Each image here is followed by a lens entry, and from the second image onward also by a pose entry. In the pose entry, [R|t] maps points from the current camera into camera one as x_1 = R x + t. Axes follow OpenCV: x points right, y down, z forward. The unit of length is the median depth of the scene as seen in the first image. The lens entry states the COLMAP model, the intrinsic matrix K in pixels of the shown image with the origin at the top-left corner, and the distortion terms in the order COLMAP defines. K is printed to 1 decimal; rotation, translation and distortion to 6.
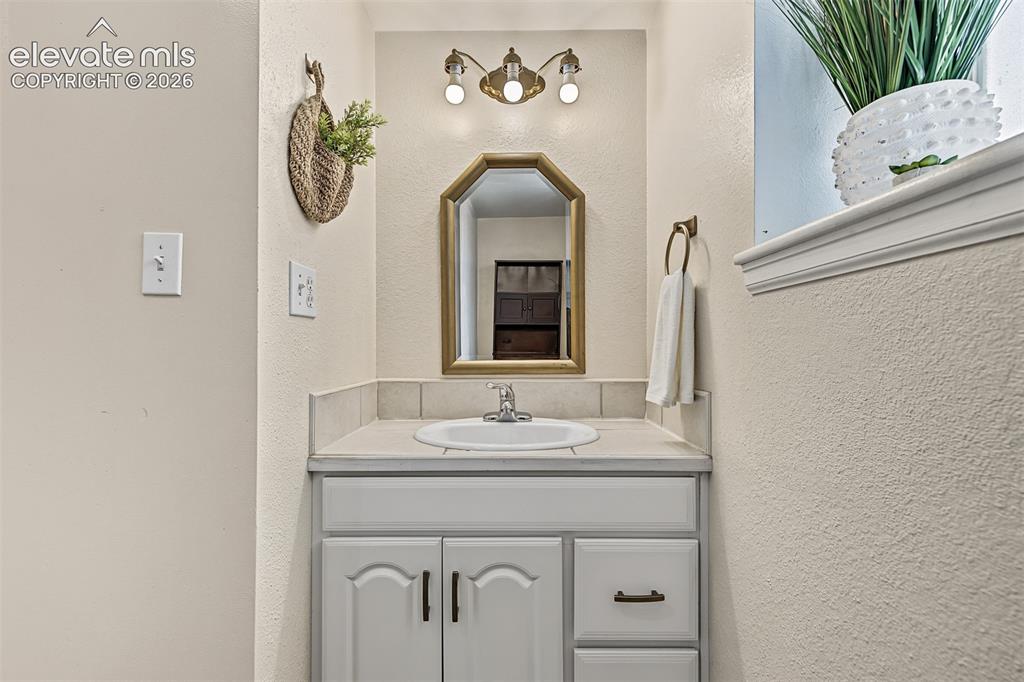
lens RADIAL K [[434.1, 0, 514.7], [0, 434.1, 340.8], [0, 0, 1]] dist [0.010268, -0.002880]
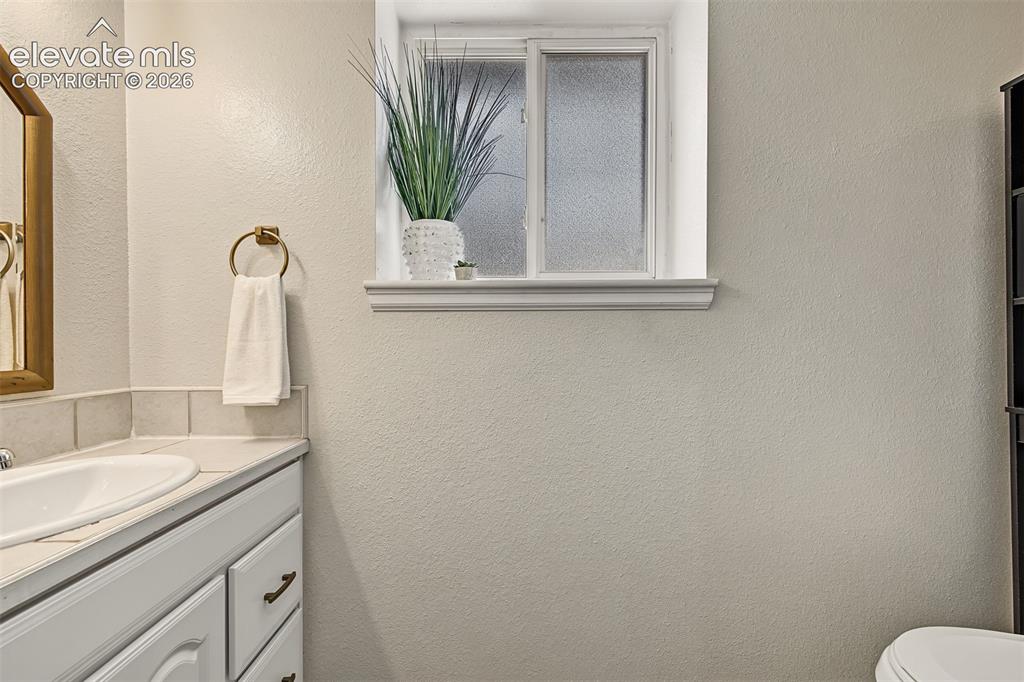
lens RADIAL K [[434.1, 0, 514.3], [0, 434.1, 344.2], [0, 0, 1]] dist [0.010268, -0.002880]
pose [[0.000747, -0.003078, 0.999995, -0.649524], [-0.012267, 0.999920, 0.003087, -0.003959], [-0.999924, -0.012269, 0.000709, 0.383156]]
